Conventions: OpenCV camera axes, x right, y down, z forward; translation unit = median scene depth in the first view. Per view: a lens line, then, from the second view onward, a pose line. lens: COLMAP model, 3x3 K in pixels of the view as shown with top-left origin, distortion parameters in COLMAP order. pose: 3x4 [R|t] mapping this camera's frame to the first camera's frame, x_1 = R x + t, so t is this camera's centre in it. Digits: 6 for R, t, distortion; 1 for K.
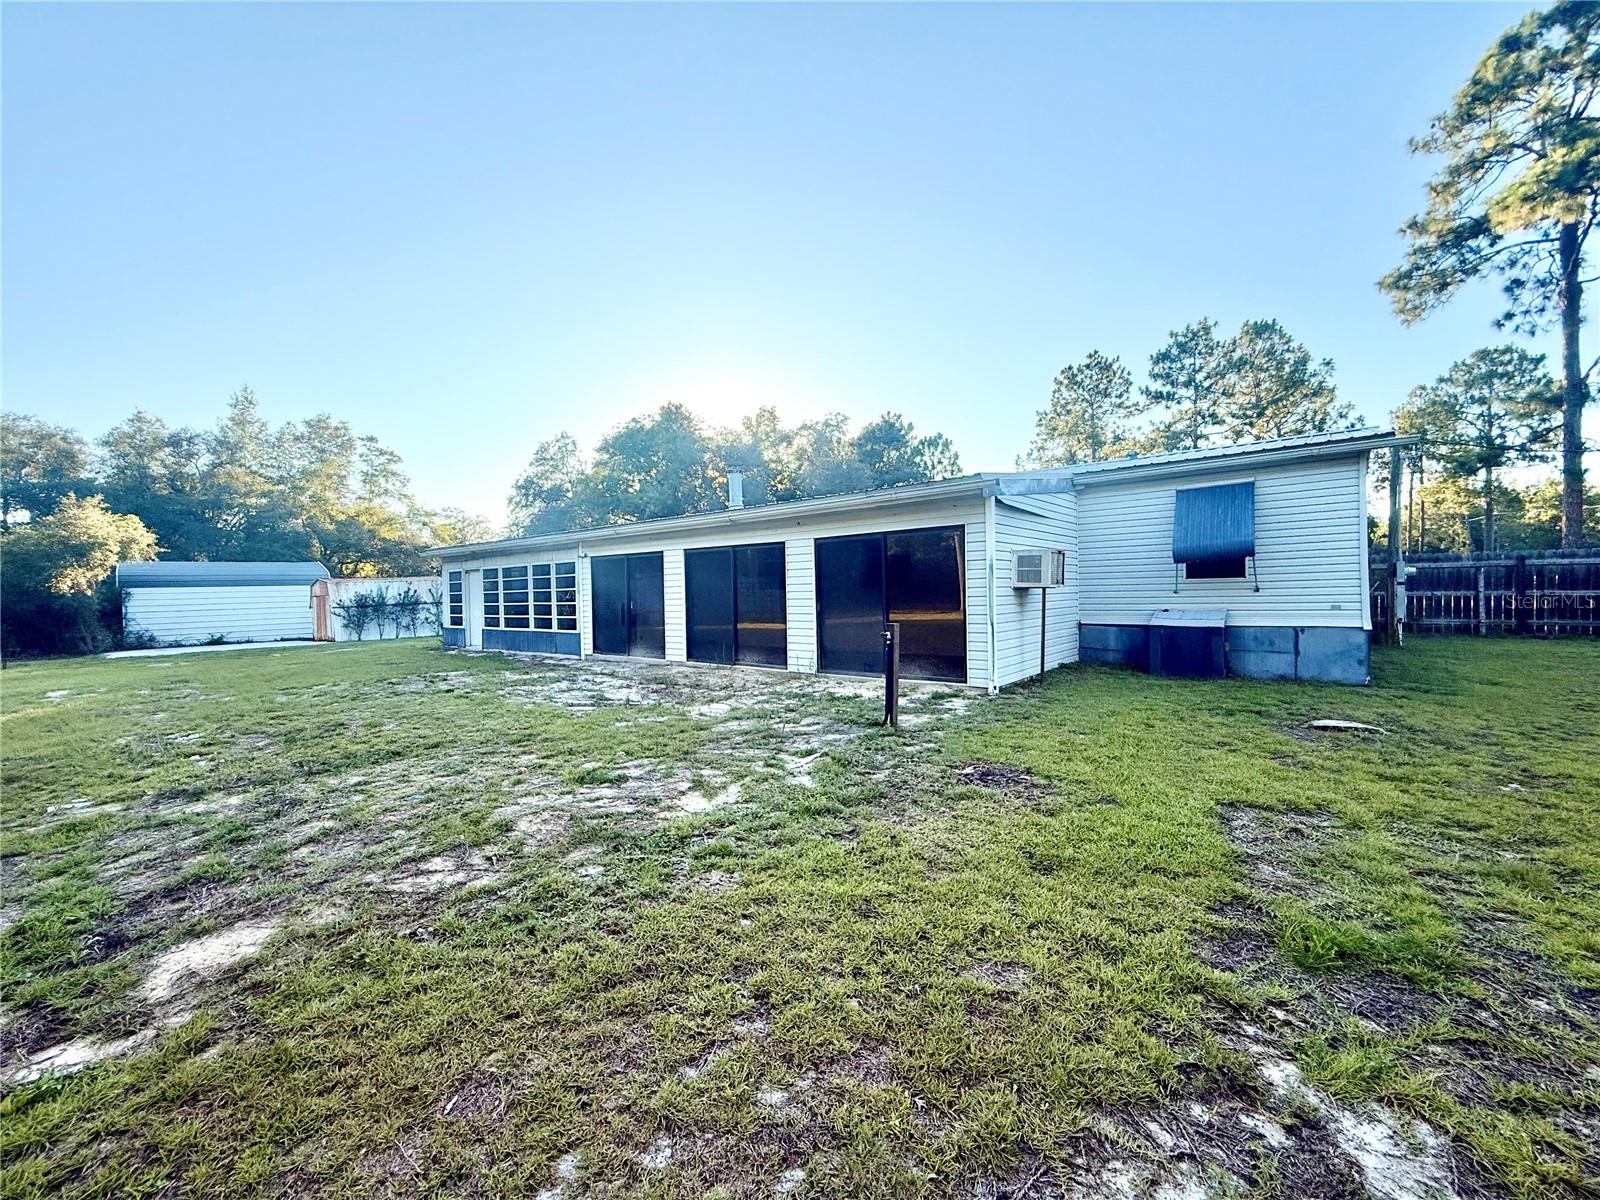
lens RADIAL K [[645.9, 0, 797.3], [0, 645.9, 594.3], [0, 0, 1]] dist [-0.004744, 0.001710]
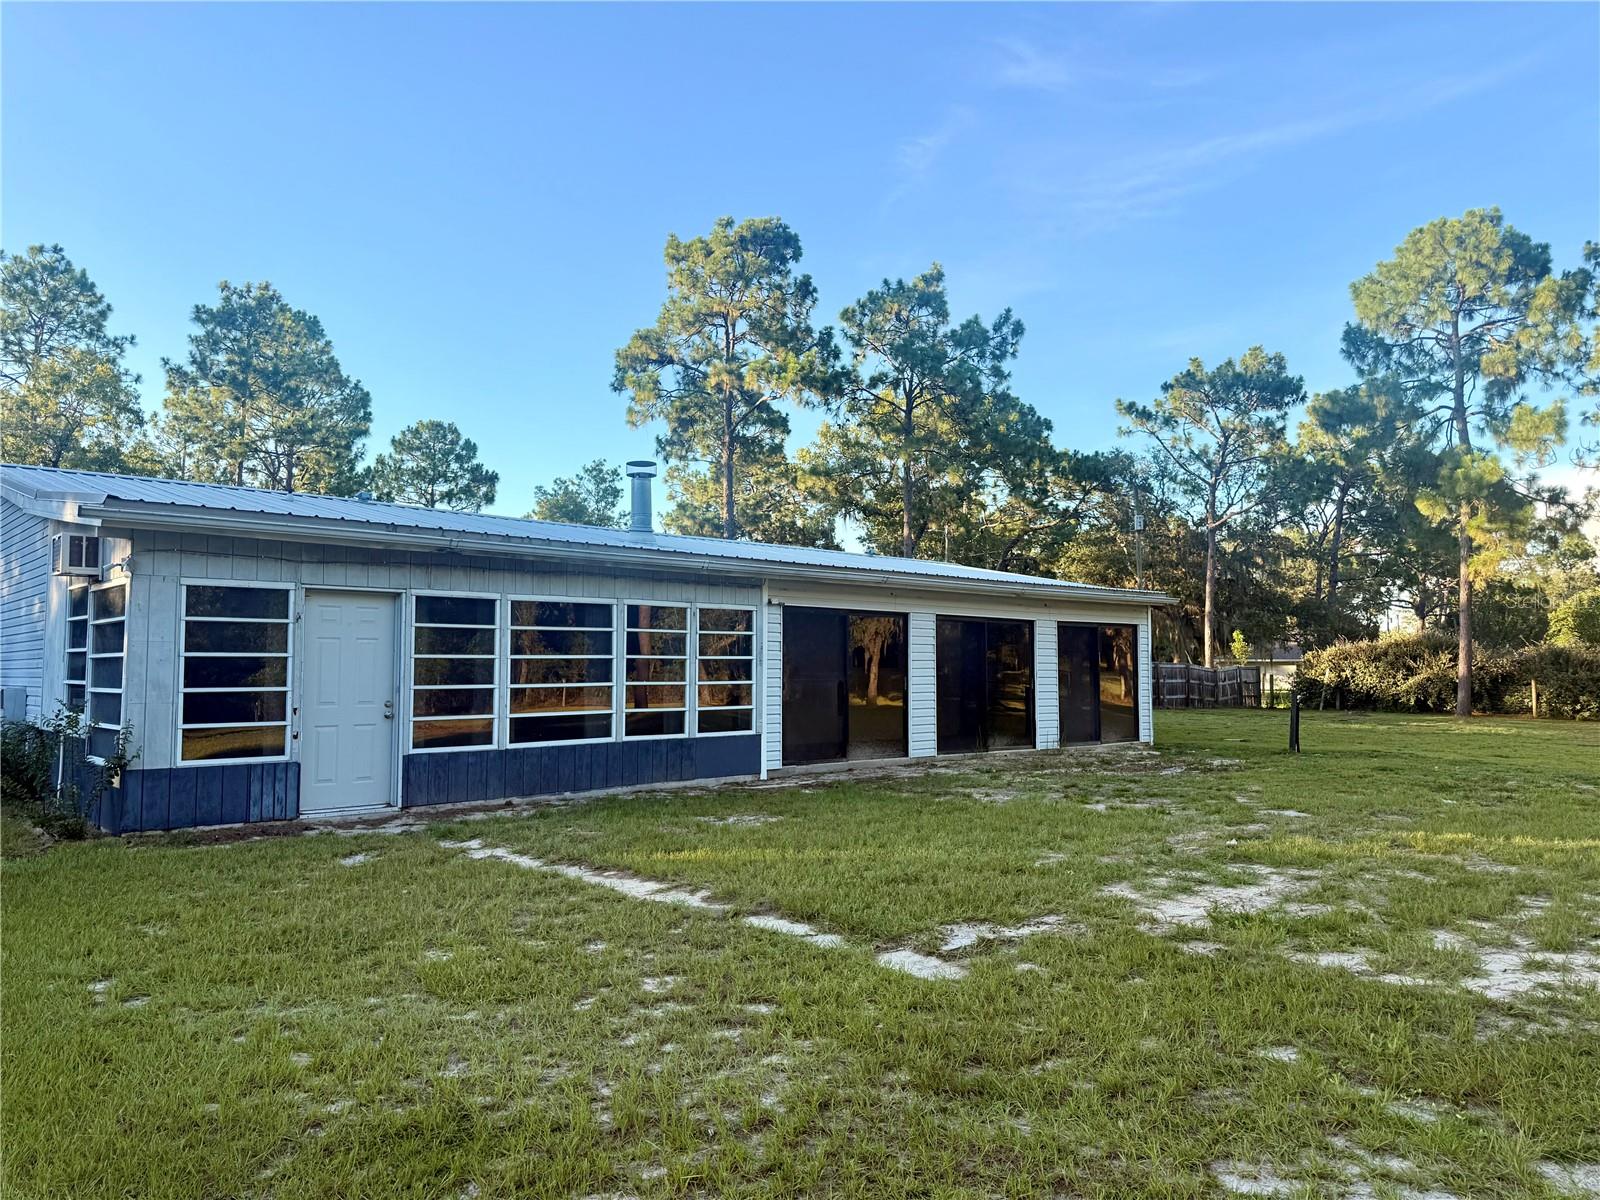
lens RADIAL K [[1140.4, 0, 808.7], [0, 1140.4, 601.0], [0, 0, 1]] dist [0.045359, -0.055456]
pose [[0.142386, 0.096670, 0.985079, -1.365068], [0.020513, 0.994717, -0.100581, 0.045795], [-0.989599, 0.034528, 0.139651, 0.820322]]
